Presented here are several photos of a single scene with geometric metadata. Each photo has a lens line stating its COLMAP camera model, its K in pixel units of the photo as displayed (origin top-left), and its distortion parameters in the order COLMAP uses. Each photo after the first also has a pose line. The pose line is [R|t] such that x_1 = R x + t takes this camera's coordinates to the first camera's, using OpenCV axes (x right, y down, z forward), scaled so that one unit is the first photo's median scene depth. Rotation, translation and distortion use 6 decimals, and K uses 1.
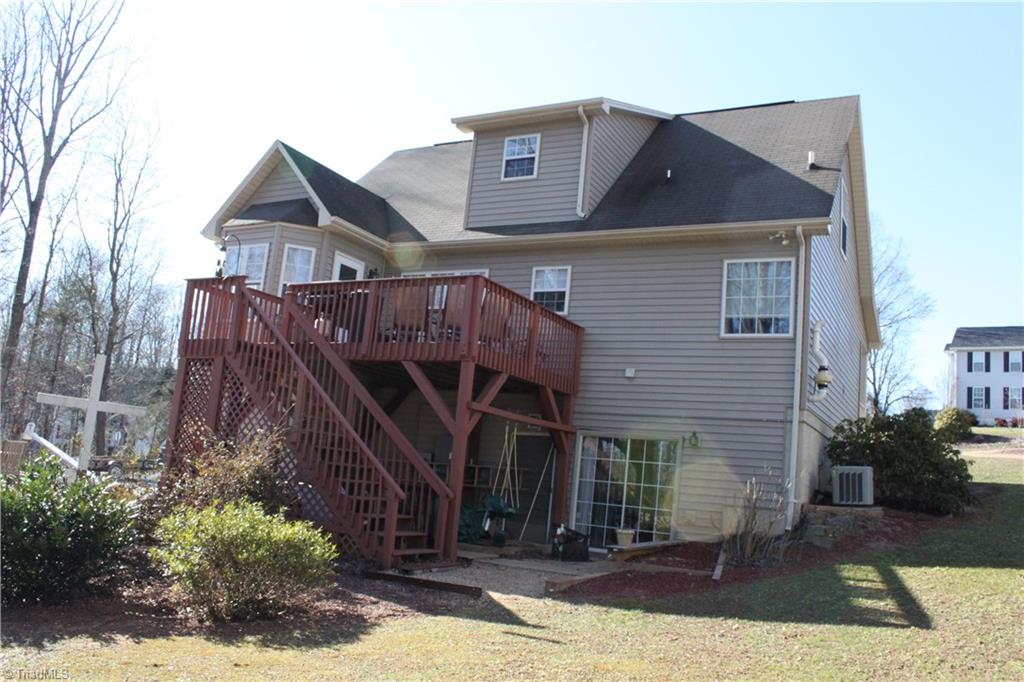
lens RADIAL K [[836.3, 0, 507.5], [0, 836.3, 339.4], [0, 0, 1]] dist [-0.178955, 0.147865]
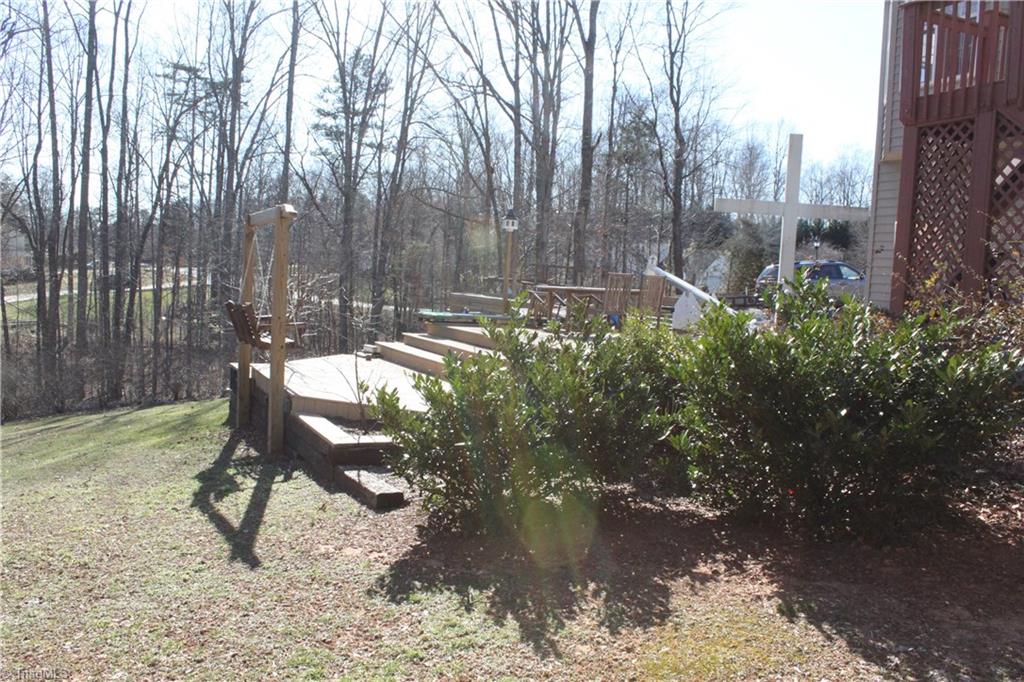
lens RADIAL K [[836.3, 0, 507.5], [0, 836.3, 339.4], [0, 0, 1]] dist [-0.178955, 0.147865]
pose [[0.806299, -0.010843, -0.591409, -0.090436], [0.127342, 0.979570, 0.155651, 0.015467], [0.577639, -0.200812, 0.791206, 0.087092]]
